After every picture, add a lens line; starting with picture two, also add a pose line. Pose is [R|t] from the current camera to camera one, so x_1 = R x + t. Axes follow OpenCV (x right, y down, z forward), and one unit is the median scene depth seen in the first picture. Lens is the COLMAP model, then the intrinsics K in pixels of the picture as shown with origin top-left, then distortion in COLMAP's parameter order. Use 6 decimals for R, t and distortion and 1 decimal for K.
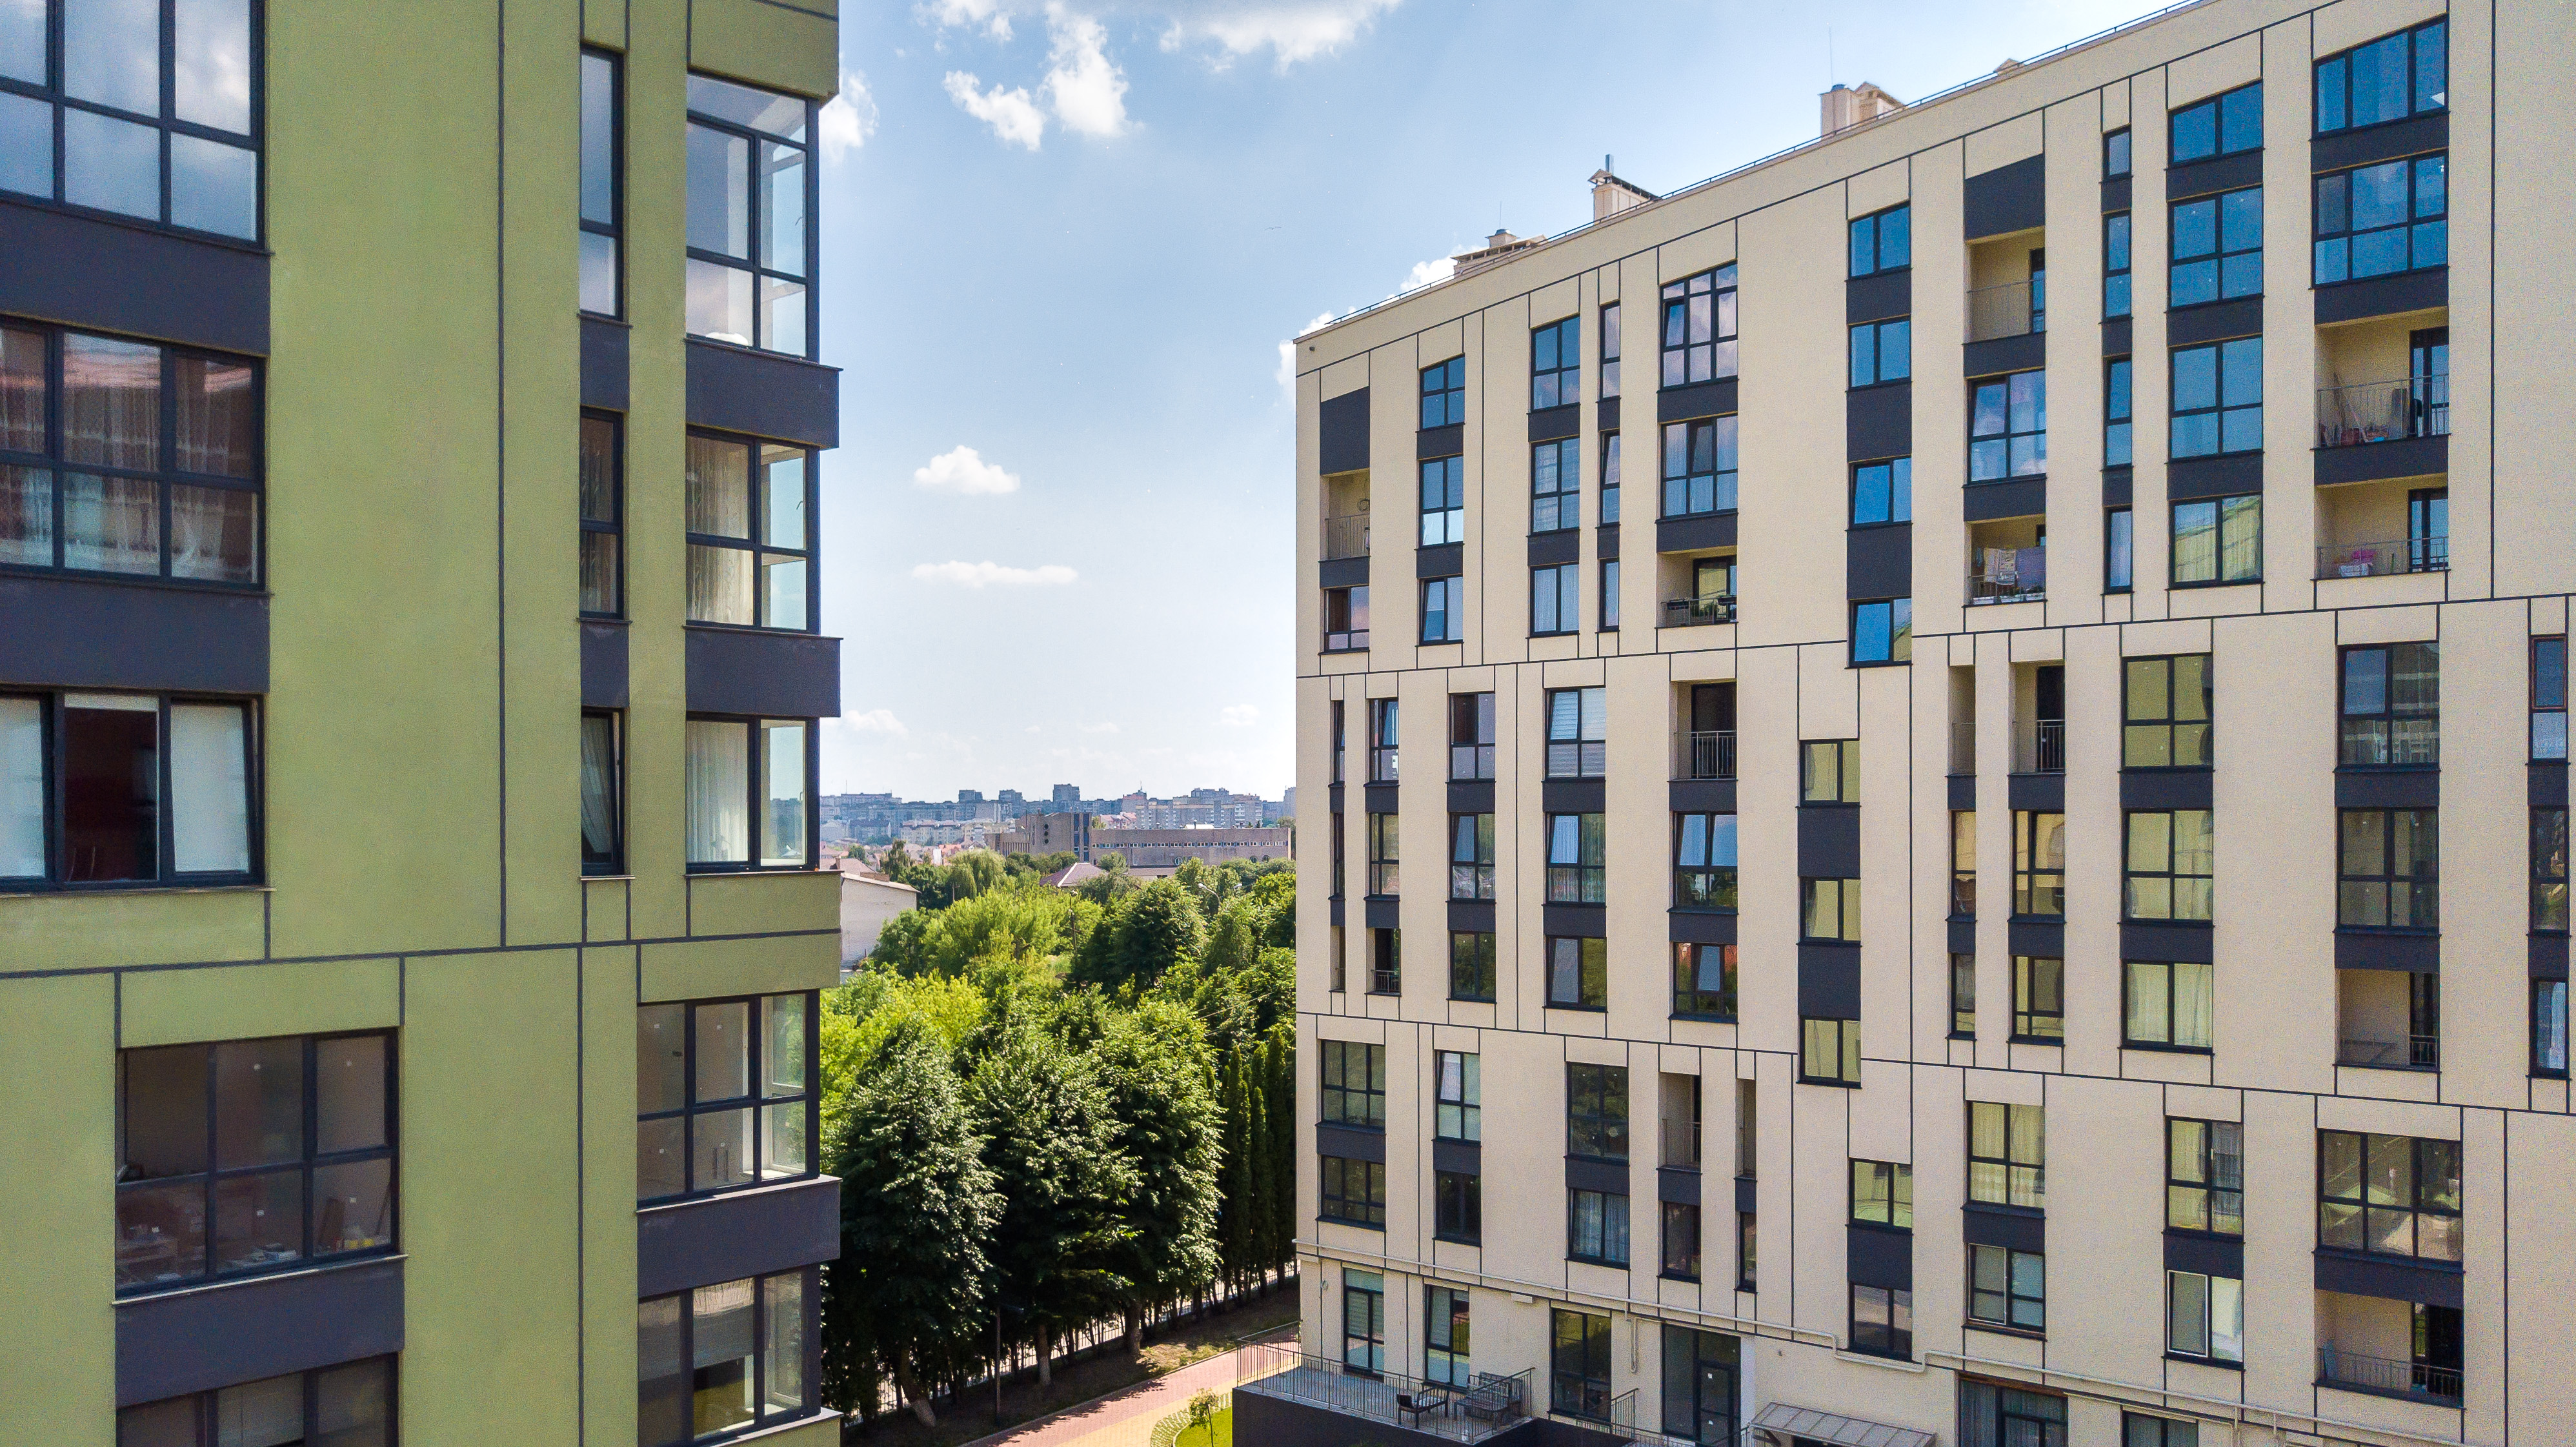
lens RADIAL K [[2038.4, 0, 1314.1], [0, 2038.4, 737.6], [0, 0, 1]] dist [0.003803, 0.003859]
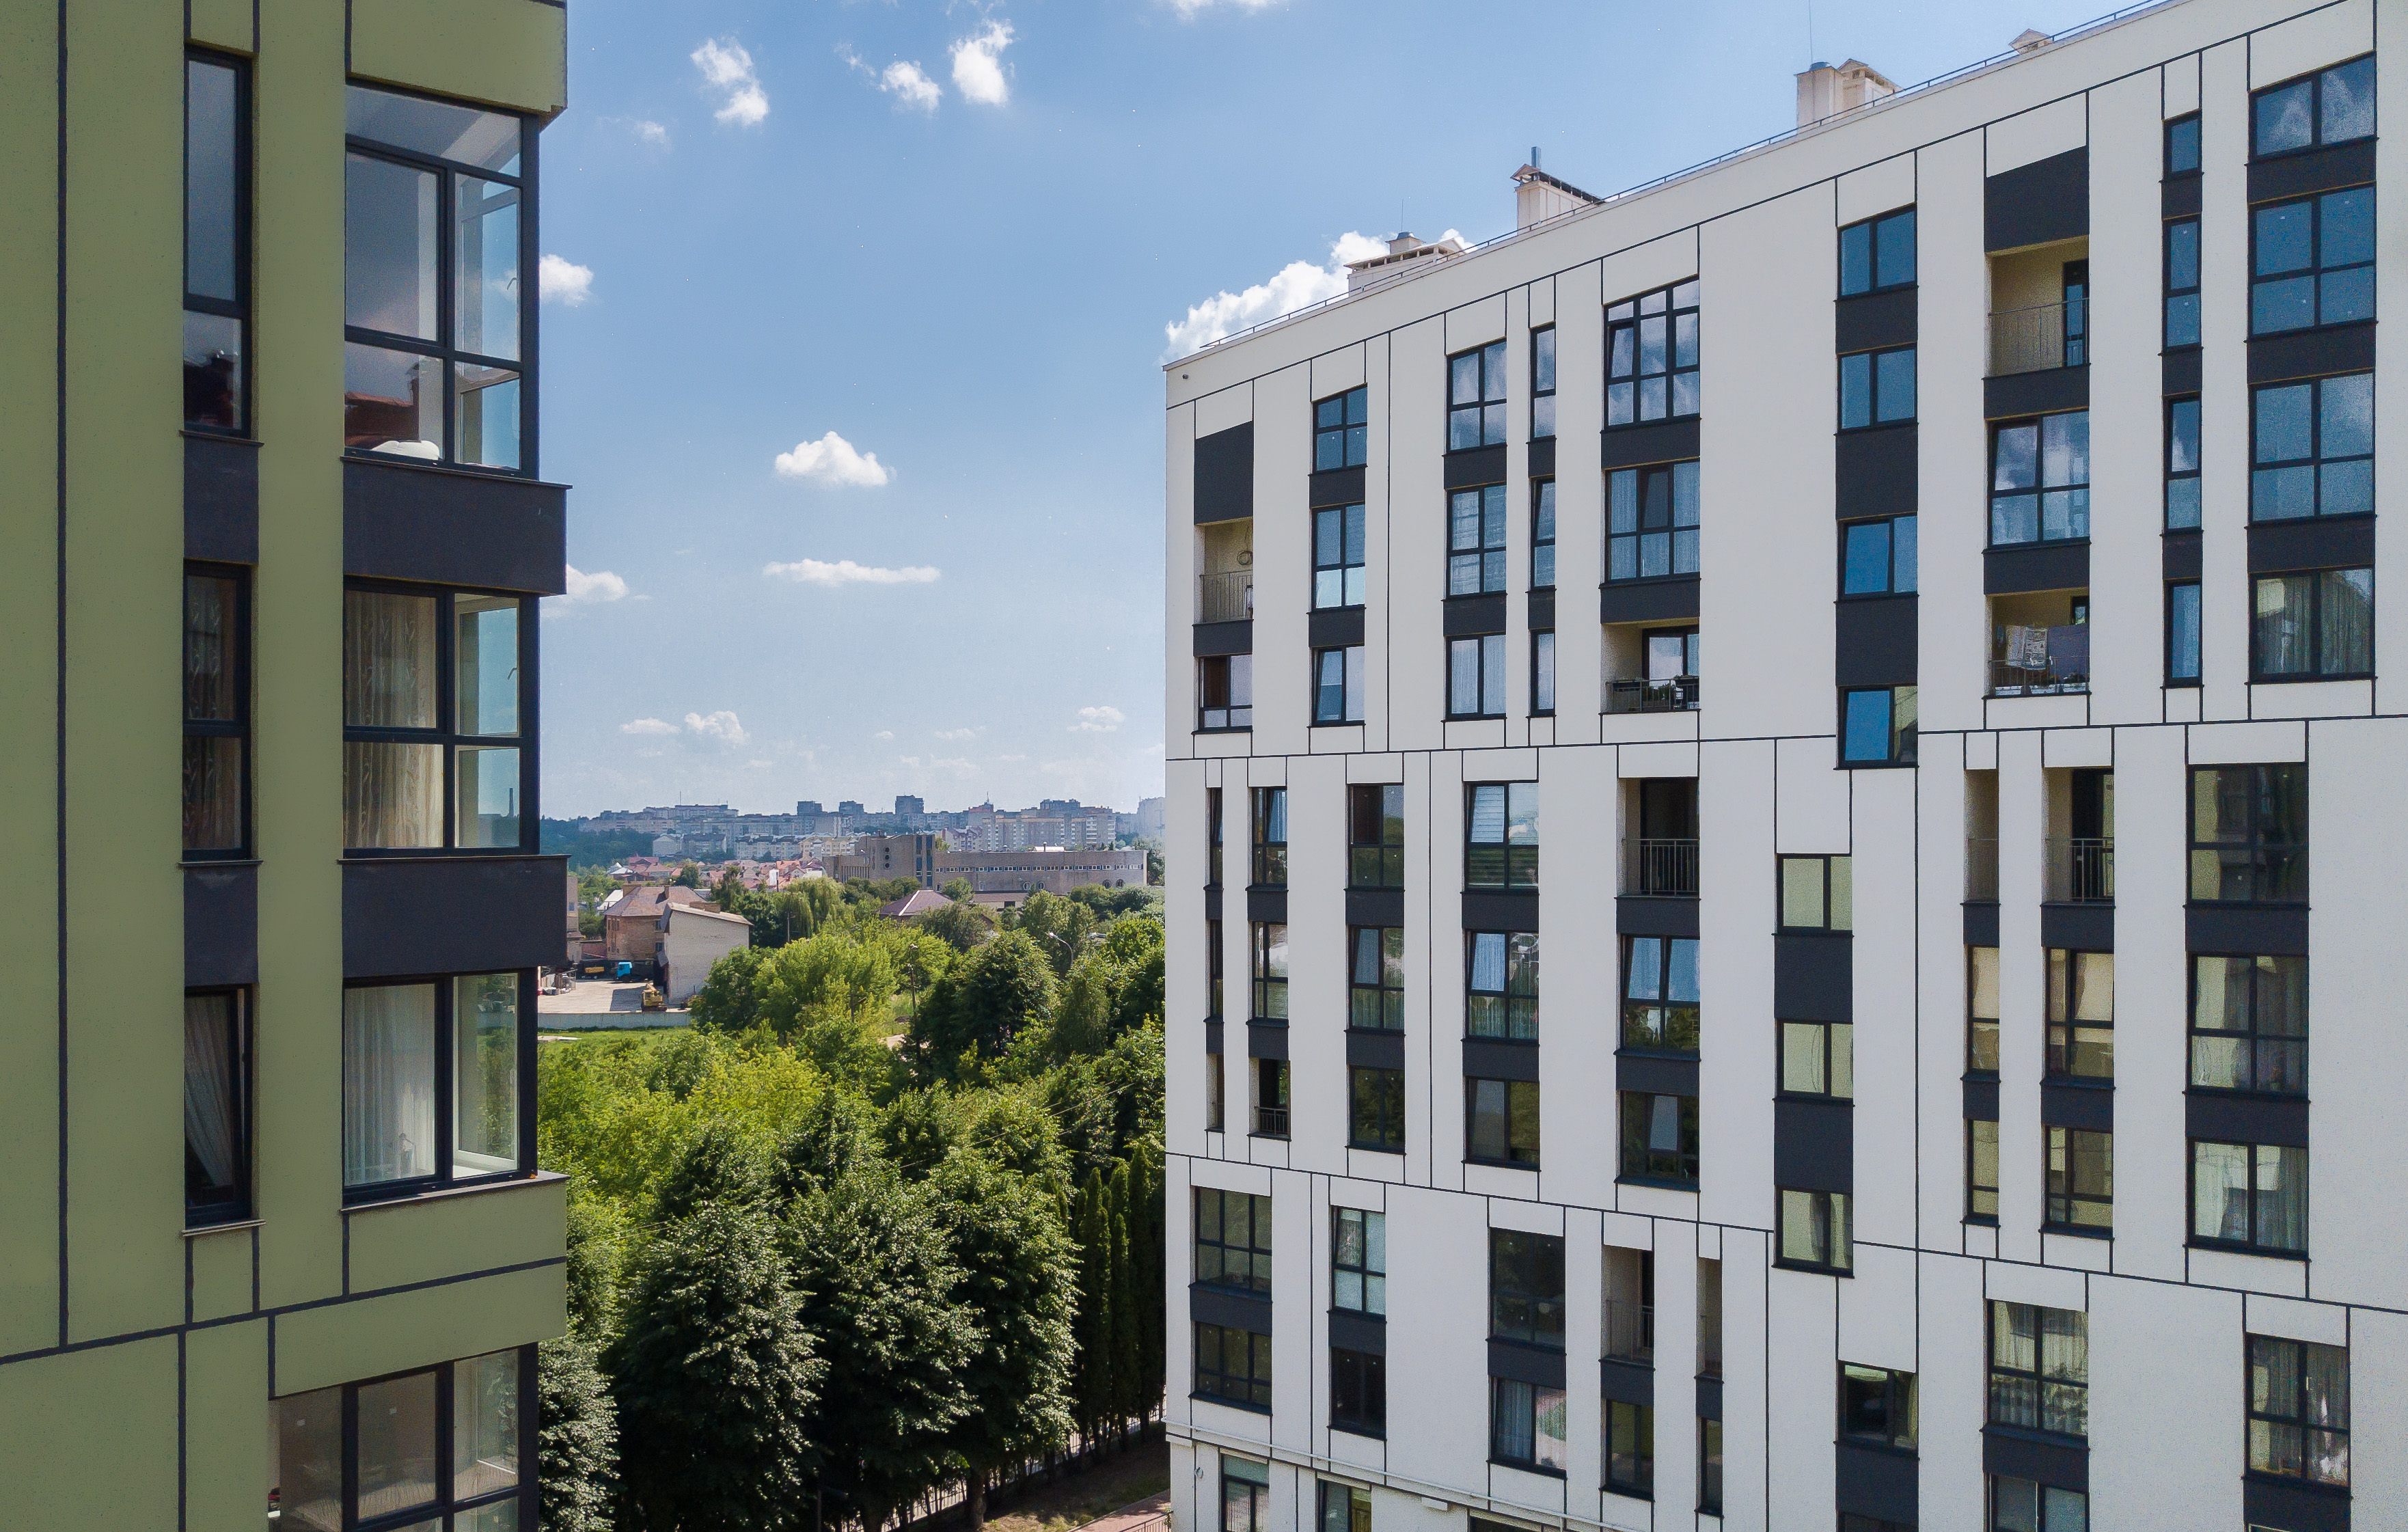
lens RADIAL K [[2193.2, 0, 1085.8], [0, 2193.2, 758.0], [0, 0, 1]] dist [-0.013607, 0.023799]
pose [[0.999197, 0.001282, -0.040034, -0.007648], [-0.001354, 0.999997, -0.001781, -0.037725], [0.040032, 0.001834, 0.999197, 0.103965]]
